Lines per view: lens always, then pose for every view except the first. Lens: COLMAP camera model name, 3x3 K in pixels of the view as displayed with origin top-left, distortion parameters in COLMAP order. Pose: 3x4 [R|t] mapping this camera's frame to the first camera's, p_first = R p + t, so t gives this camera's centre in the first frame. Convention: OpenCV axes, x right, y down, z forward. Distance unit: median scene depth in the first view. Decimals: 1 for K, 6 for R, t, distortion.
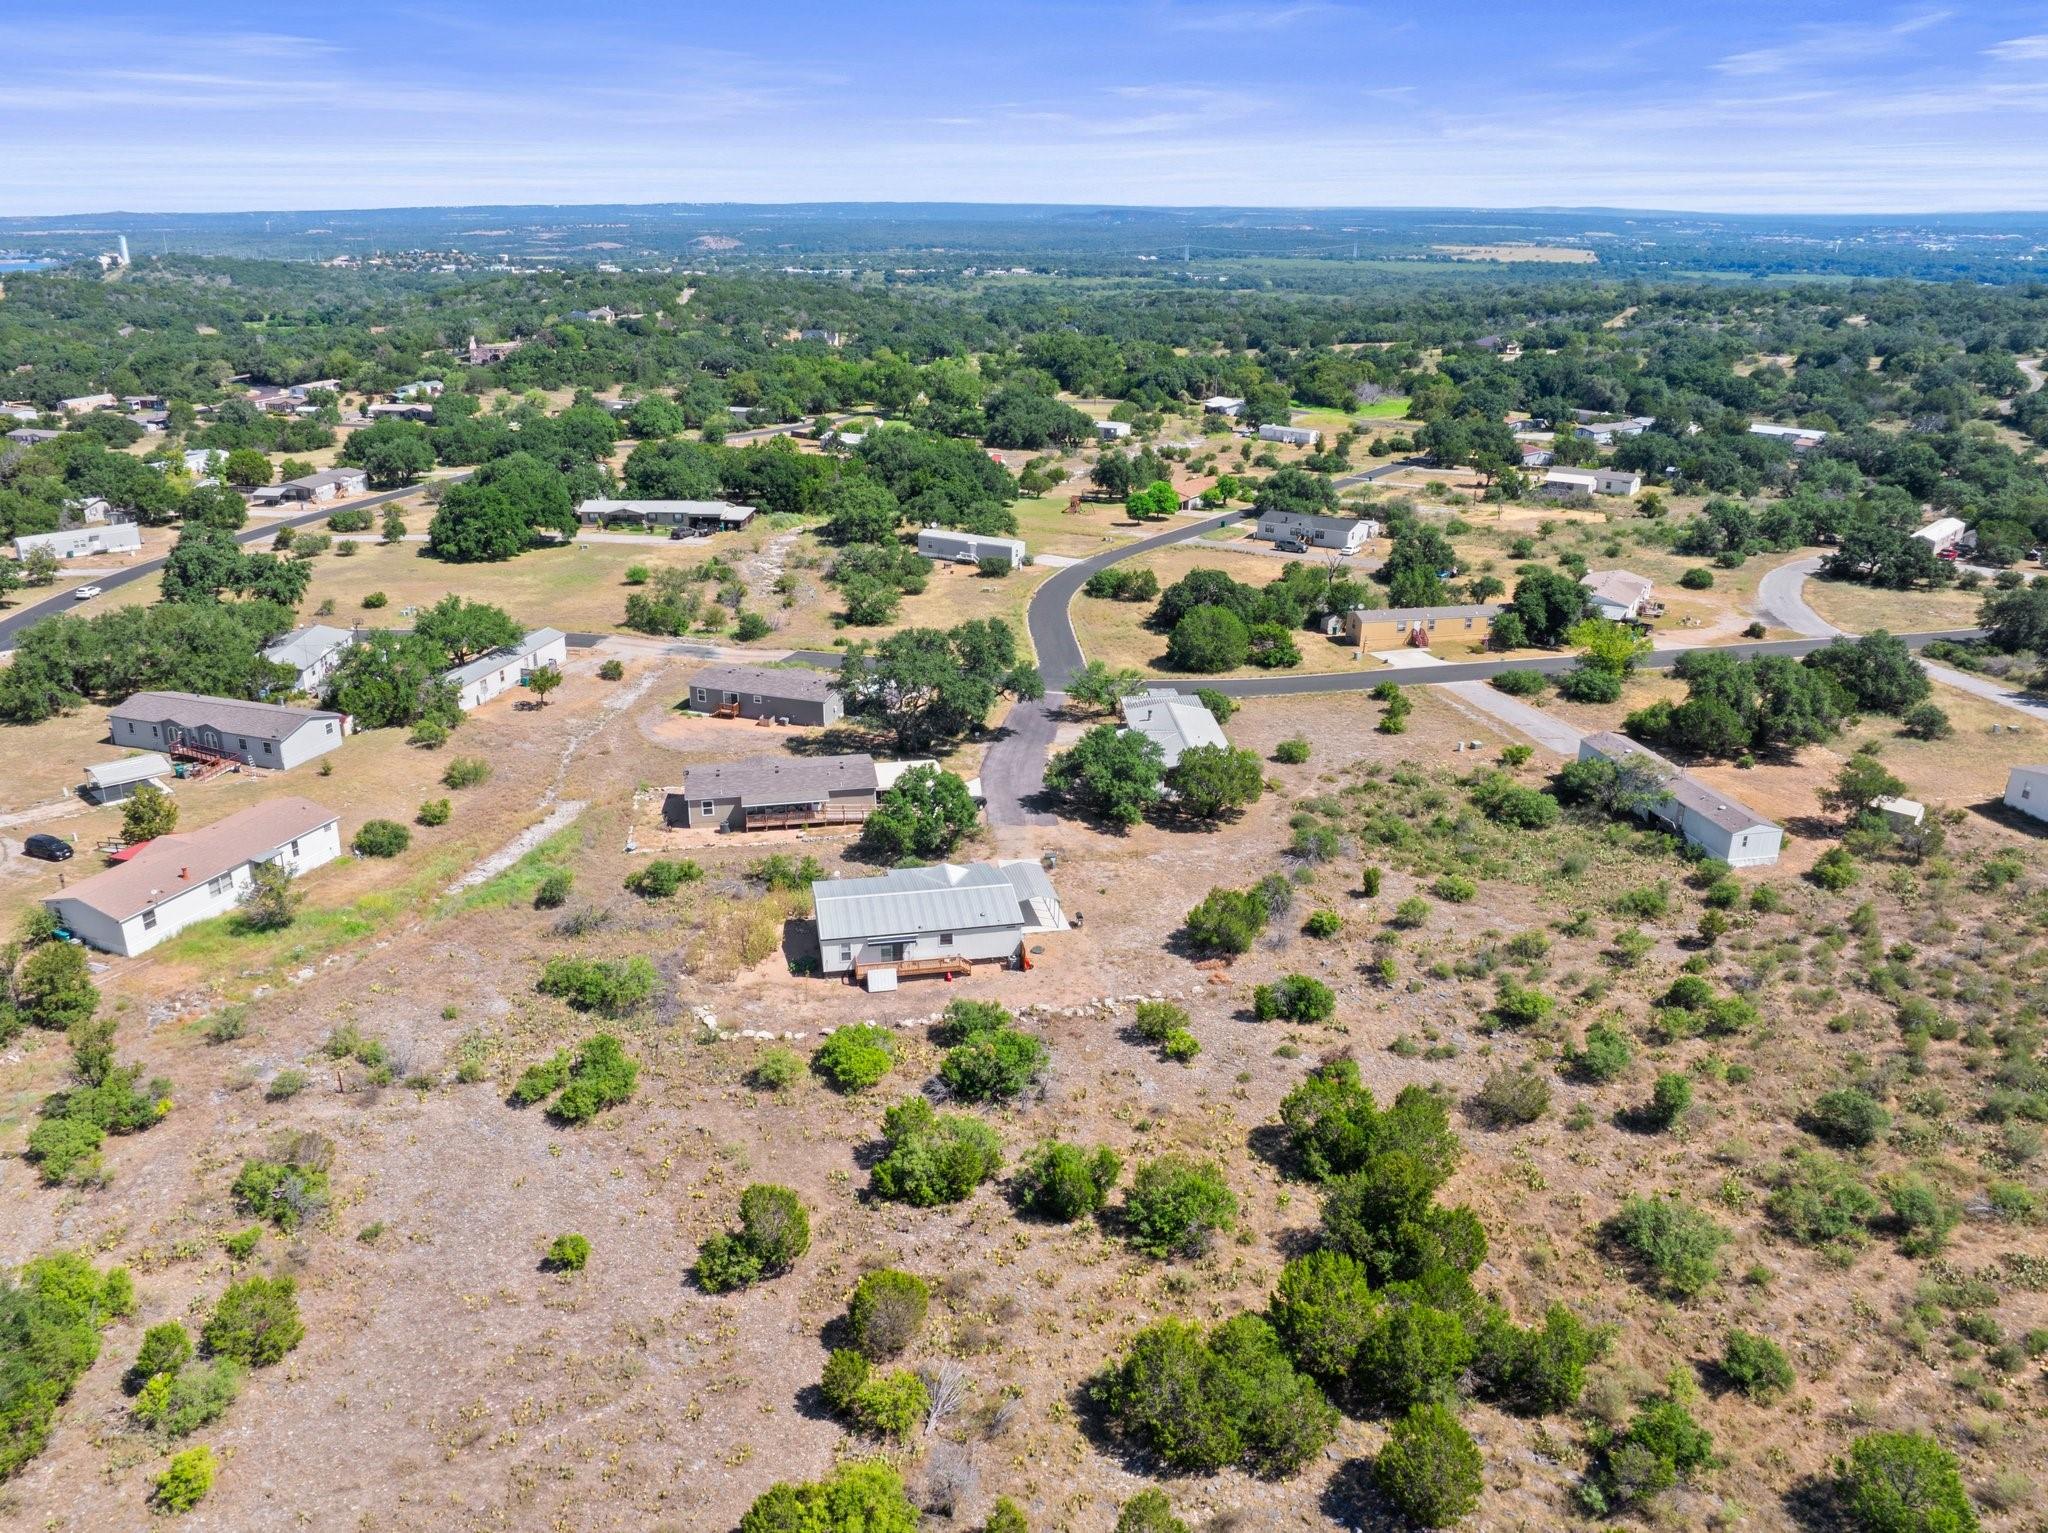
lens RADIAL K [[1469.6, 0, 987.0], [0, 1469.6, 686.9], [0, 0, 1]] dist [-0.037160, 0.001609]
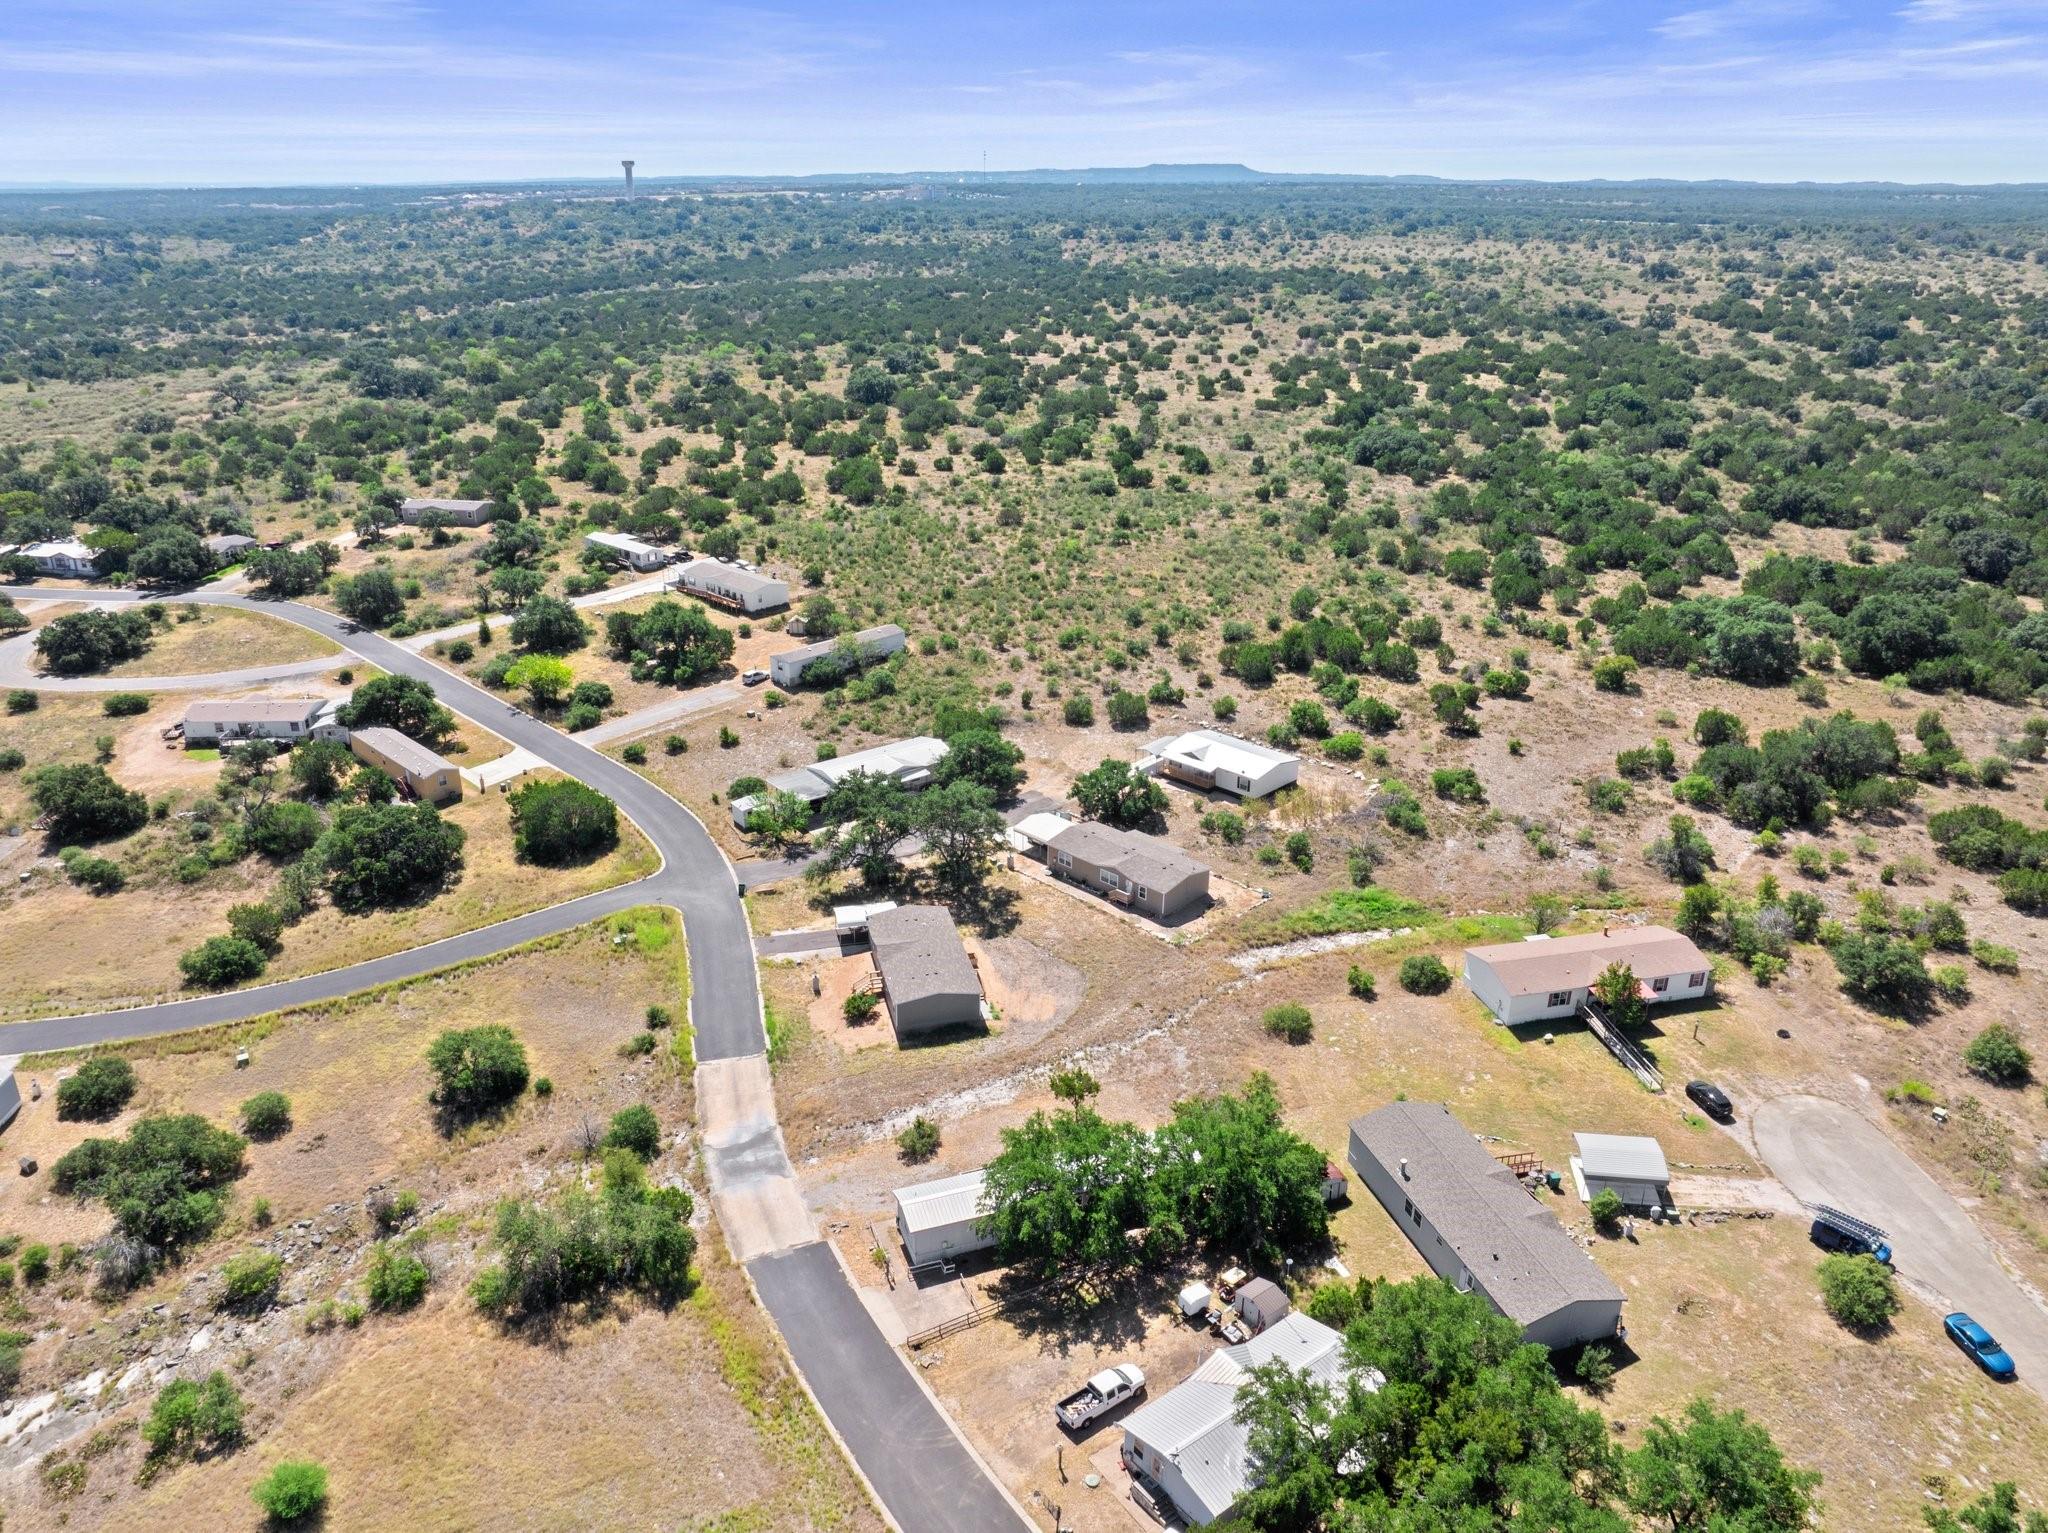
lens RADIAL K [[1428.3, 0, 1010.8], [0, 1428.3, 802.4], [0, 0, 1]] dist [-0.035550, -0.008939]
pose [[-0.571692, -0.327803, 0.752139, -0.802791], [0.254443, 0.800689, 0.542361, -0.532337], [-0.780017, 0.501440, -0.374341, 1.258276]]
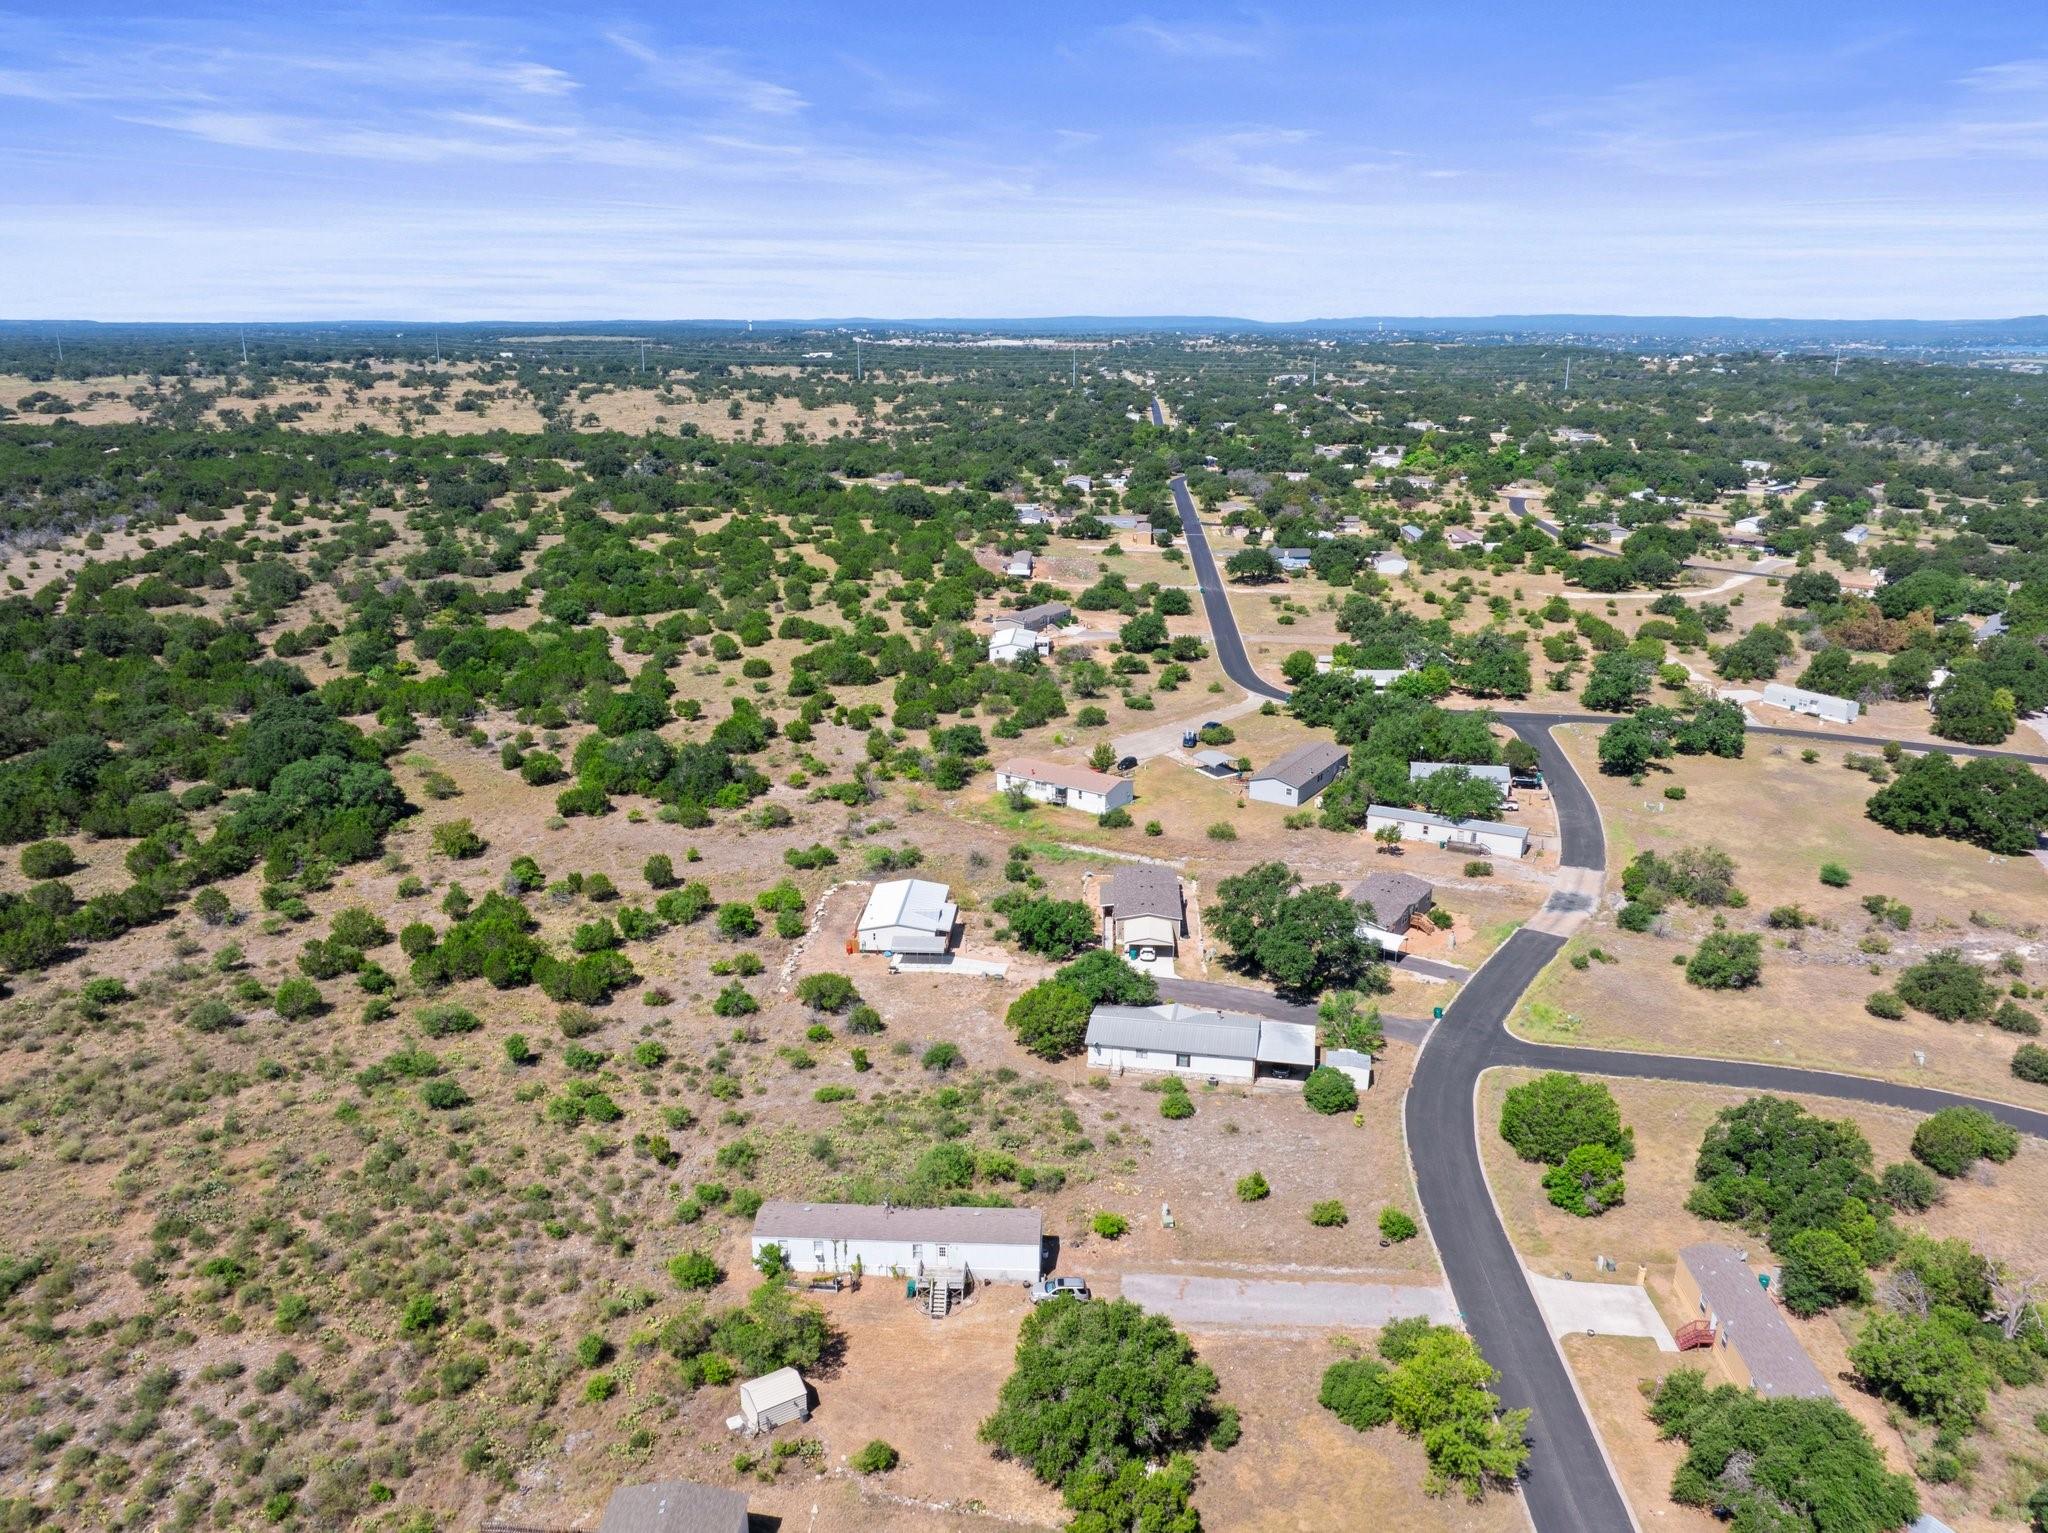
lens RADIAL K [[1431.0, 0, 1049.3], [0, 1431.0, 762.4], [0, 0, 1]] dist [-0.034453, -0.001706]
pose [[-0.213342, 0.290060, -0.932926, 0.964032], [-0.296824, 0.890527, 0.344756, -0.425846], [0.930796, 0.350465, -0.103890, 0.852663]]
